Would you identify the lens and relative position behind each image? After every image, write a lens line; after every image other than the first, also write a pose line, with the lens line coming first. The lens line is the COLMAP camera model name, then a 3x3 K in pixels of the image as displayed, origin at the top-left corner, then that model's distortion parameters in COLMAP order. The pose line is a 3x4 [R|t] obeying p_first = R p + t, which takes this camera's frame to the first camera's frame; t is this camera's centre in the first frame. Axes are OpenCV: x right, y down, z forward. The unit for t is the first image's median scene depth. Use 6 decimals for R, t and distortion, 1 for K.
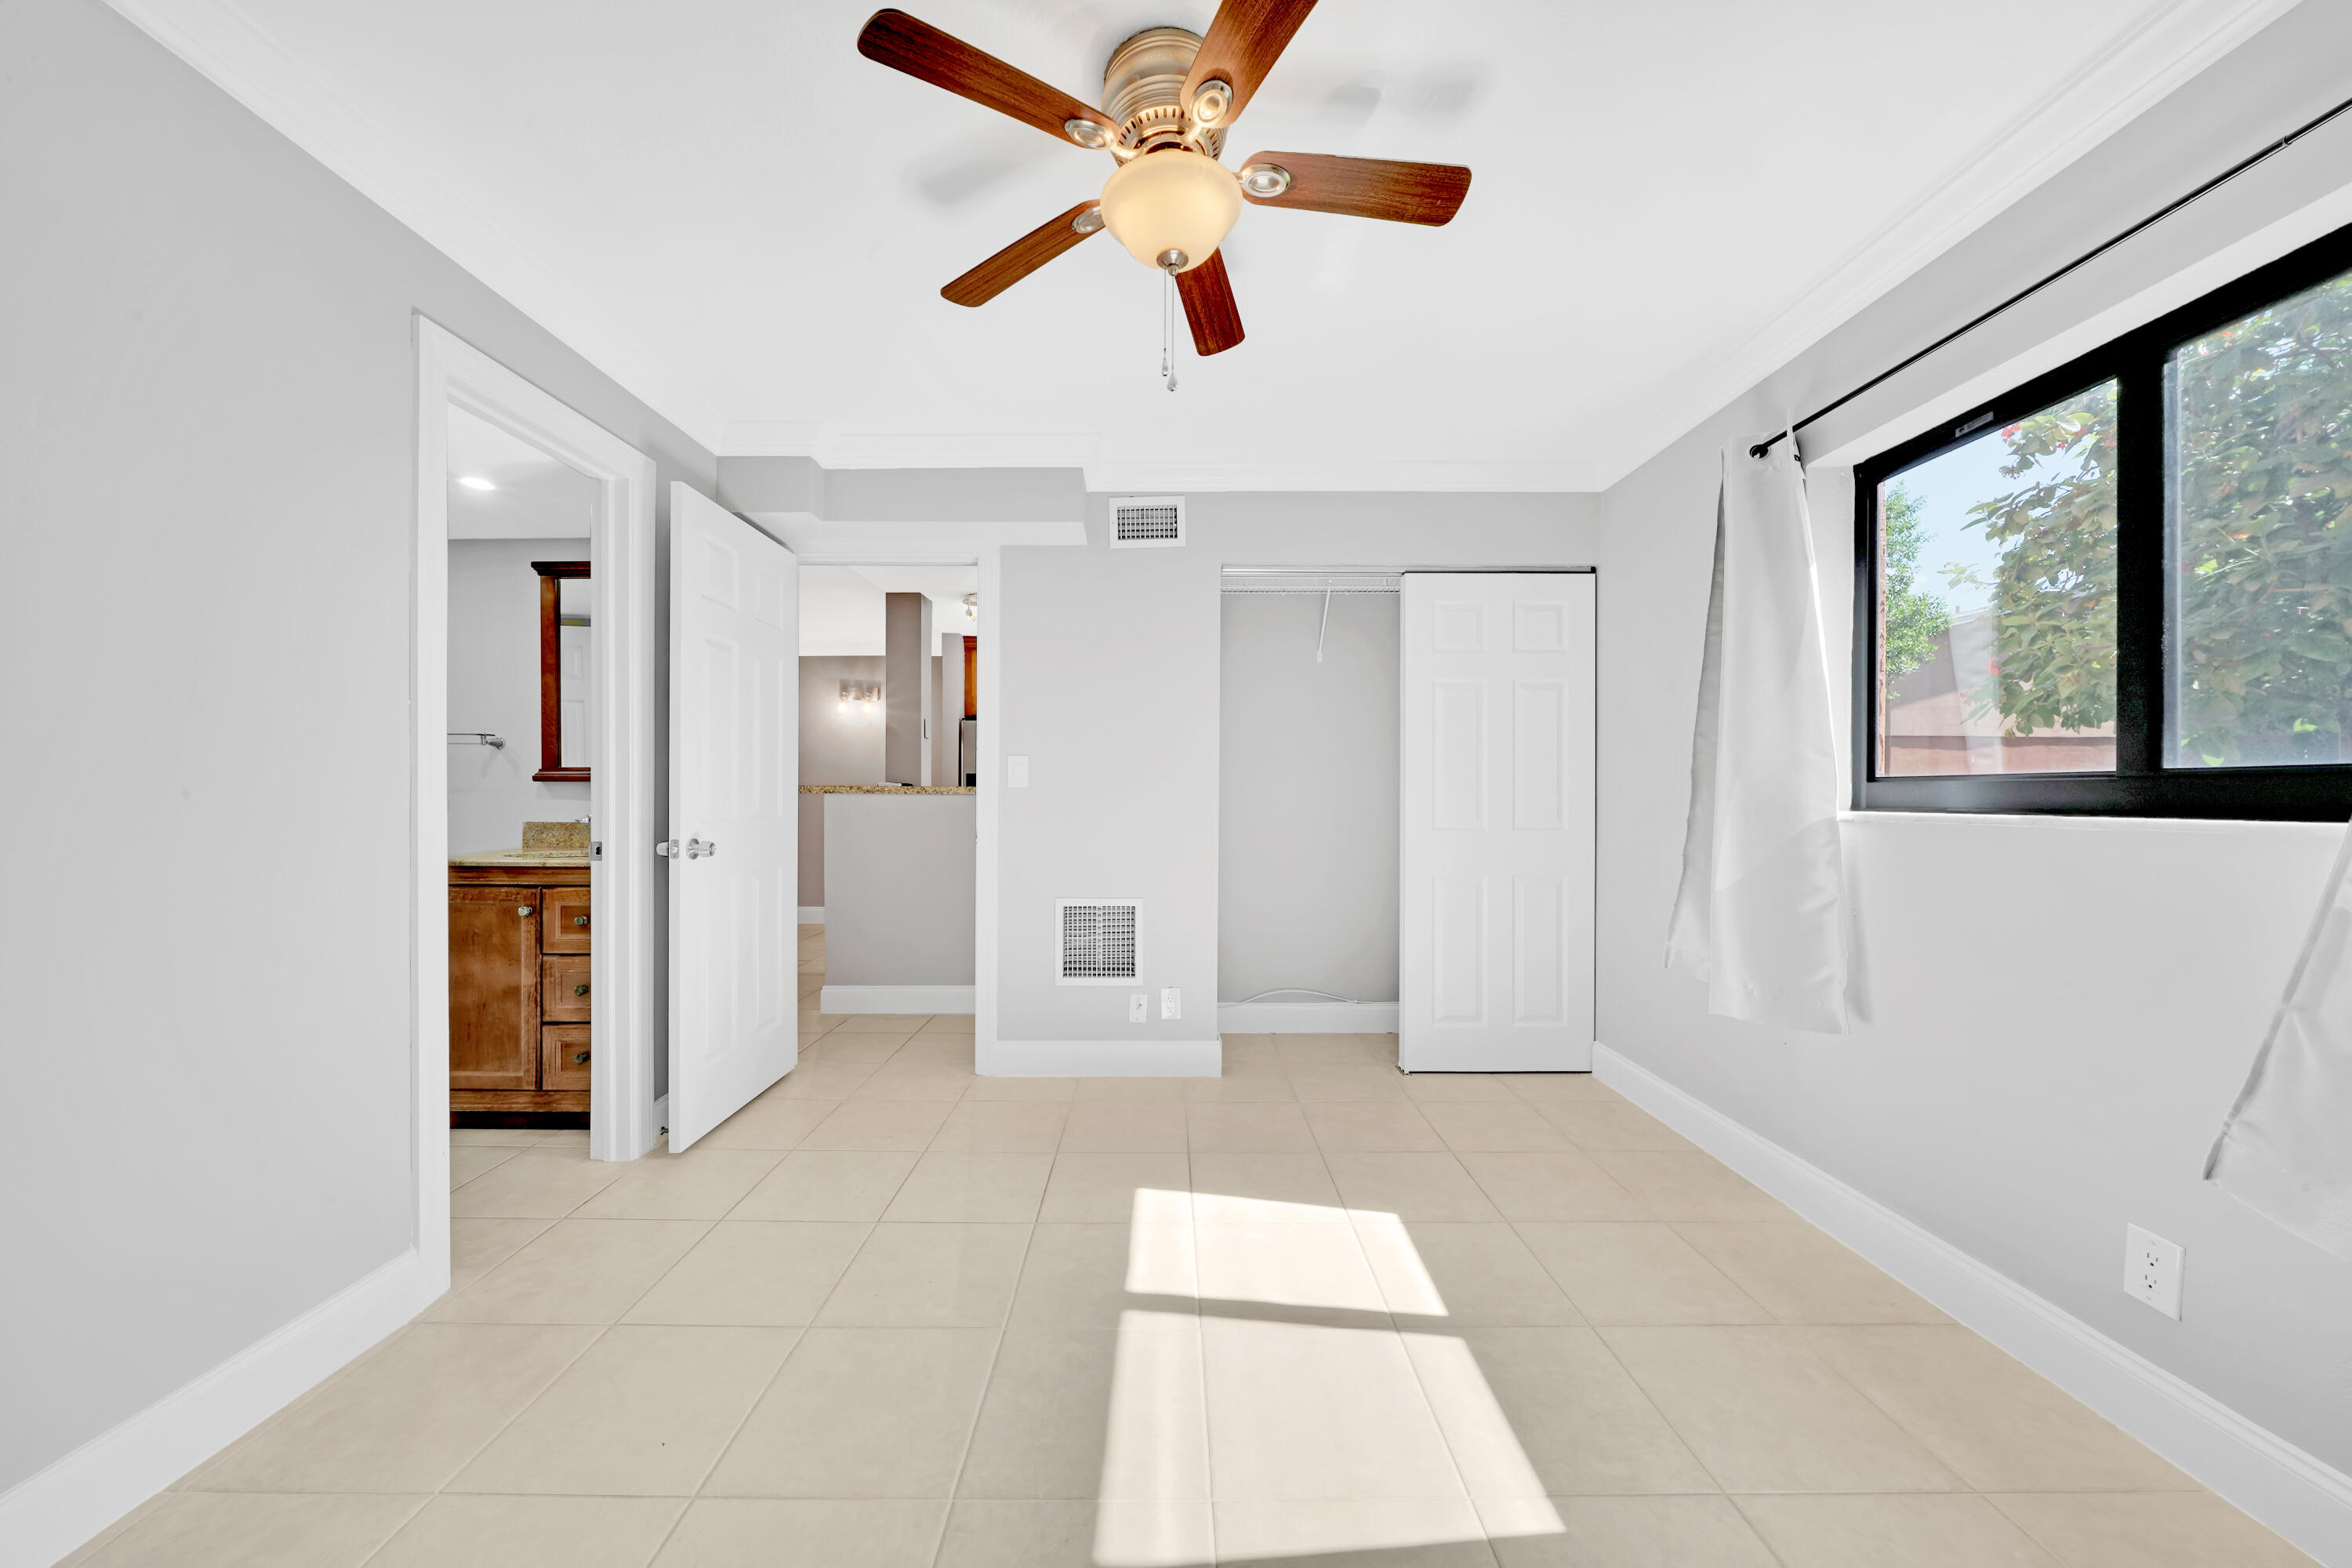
lens RADIAL K [[802.4, 0, 1172.9], [0, 802.4, 799.6], [0, 0, 1]] dist [-0.009288, 0.000302]
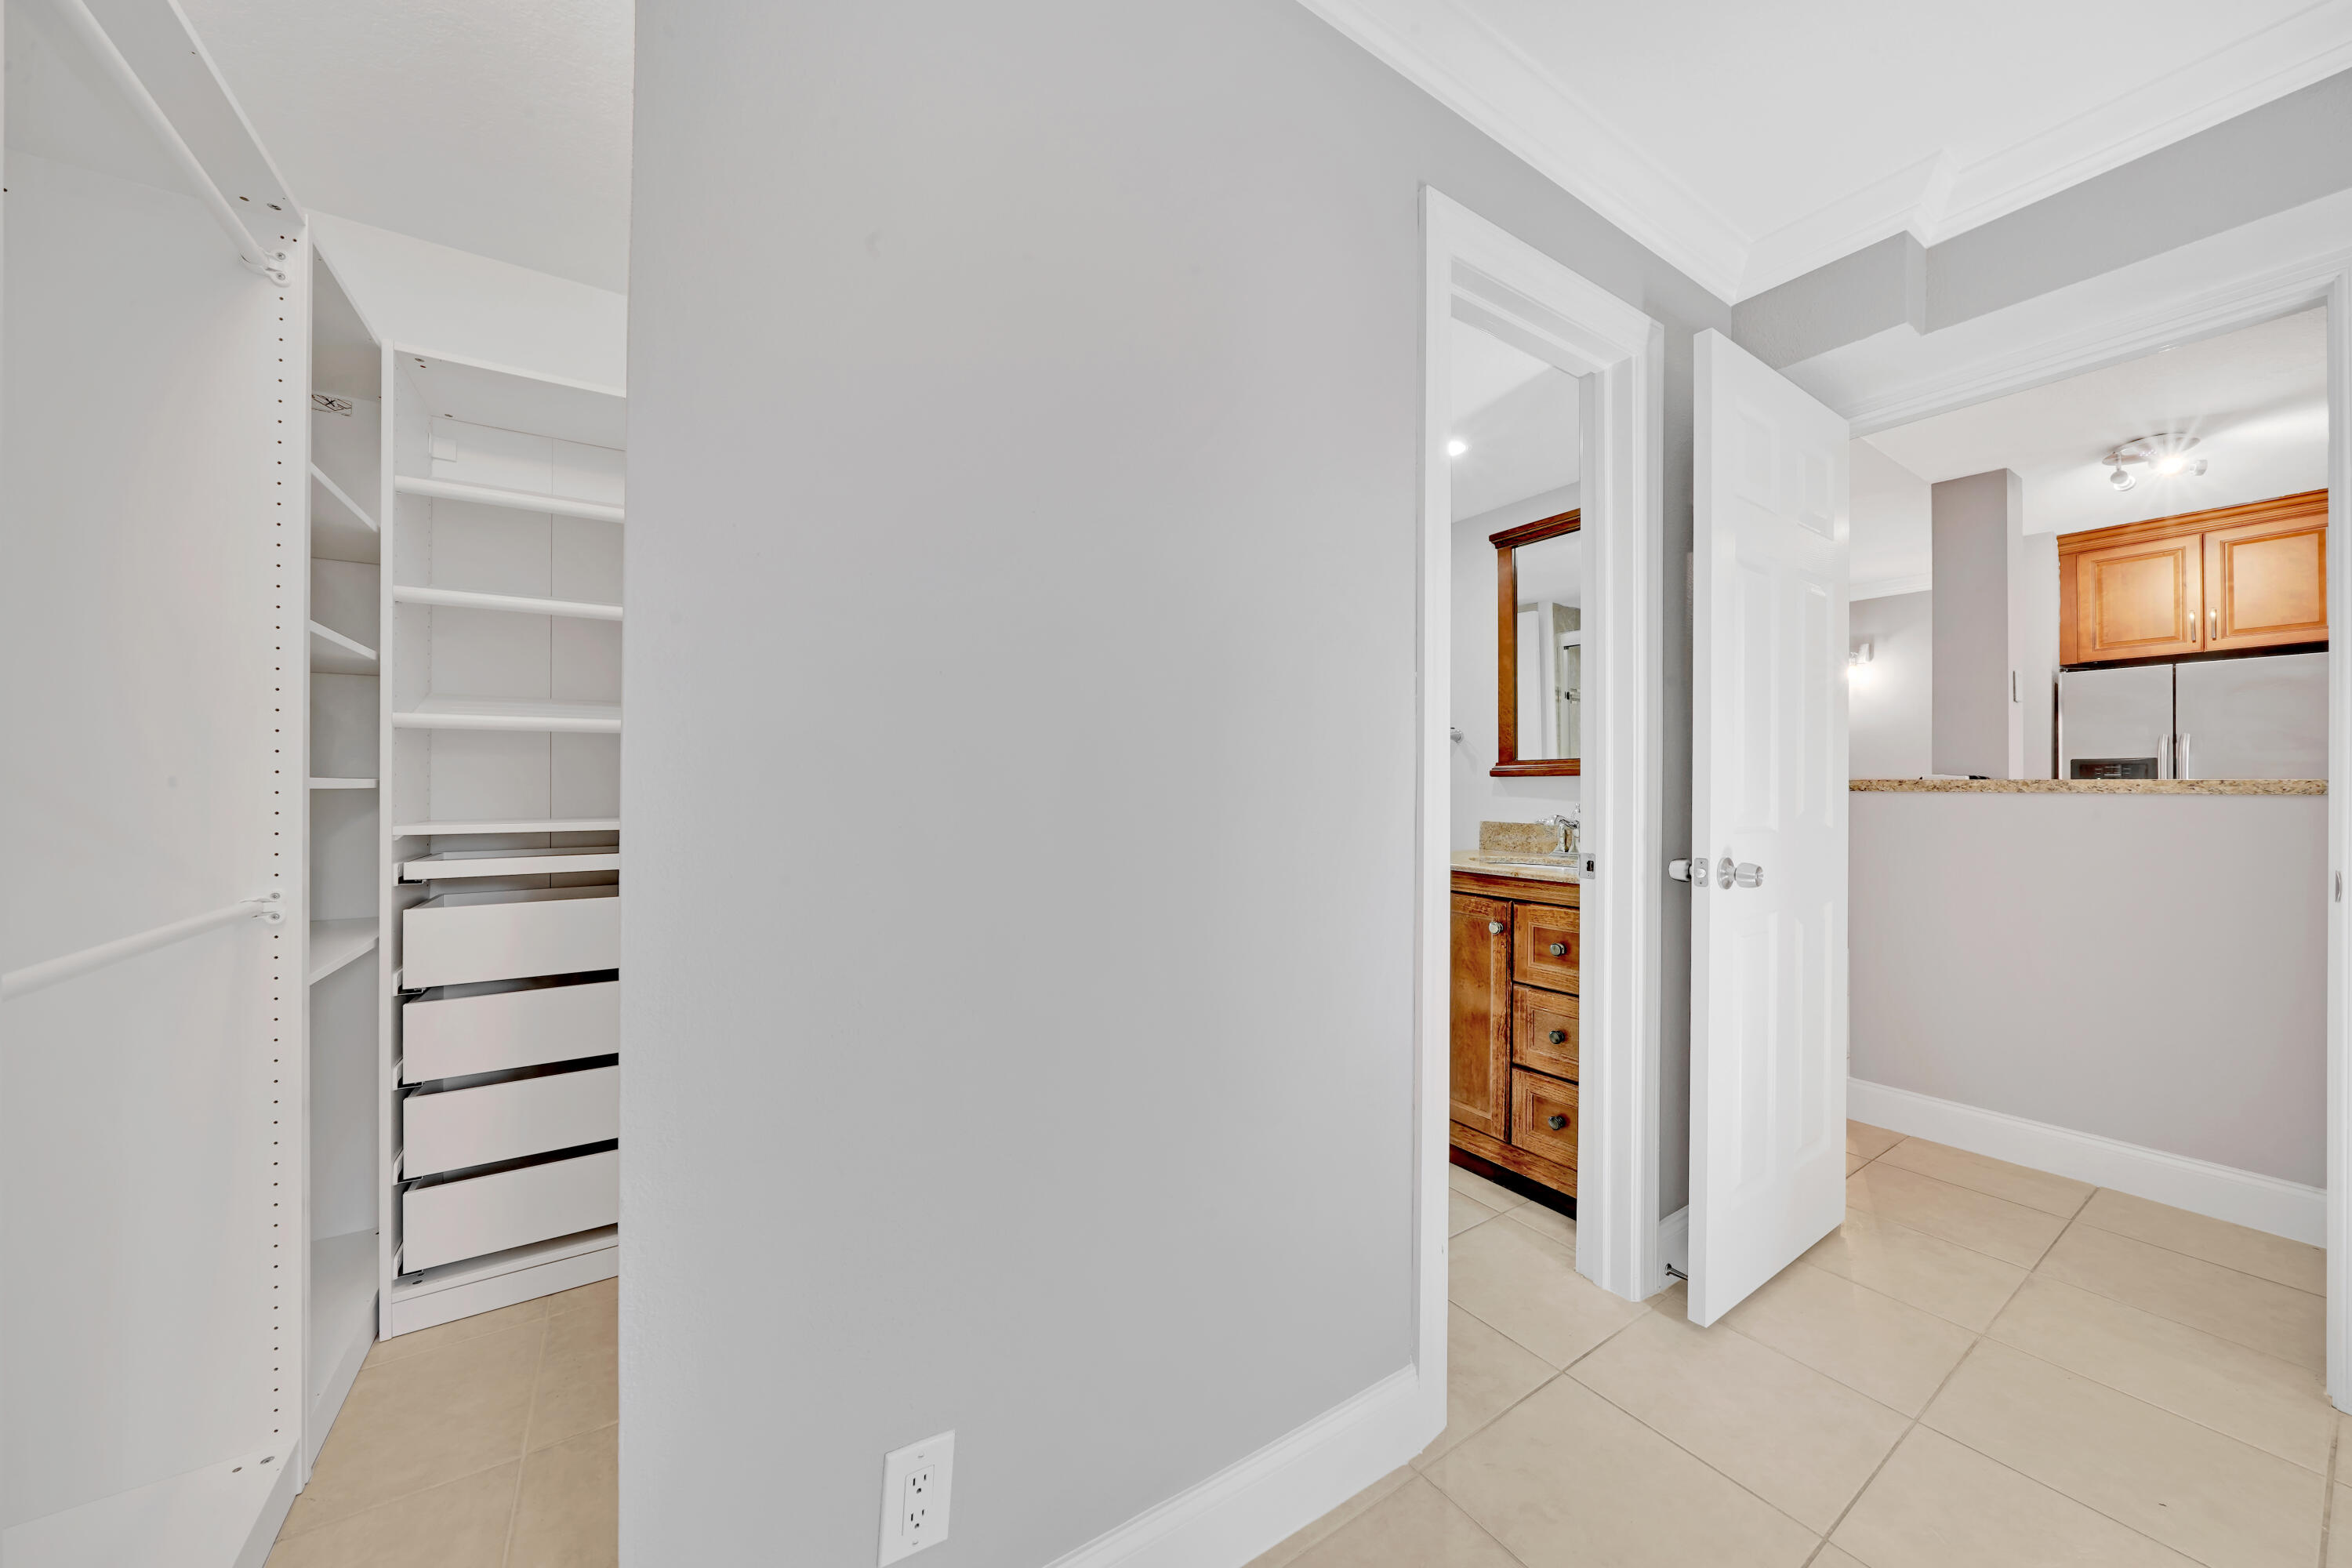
lens RADIAL K [[802.4, 0, 1163.8], [0, 802.4, 786.1], [0, 0, 1]] dist [-0.009288, 0.000302]
pose [[0.536098, -0.003256, -0.844149, -0.277114], [-0.008948, 0.999914, -0.009540, -0.000301], [0.844108, 0.012668, 0.536023, 0.237350]]
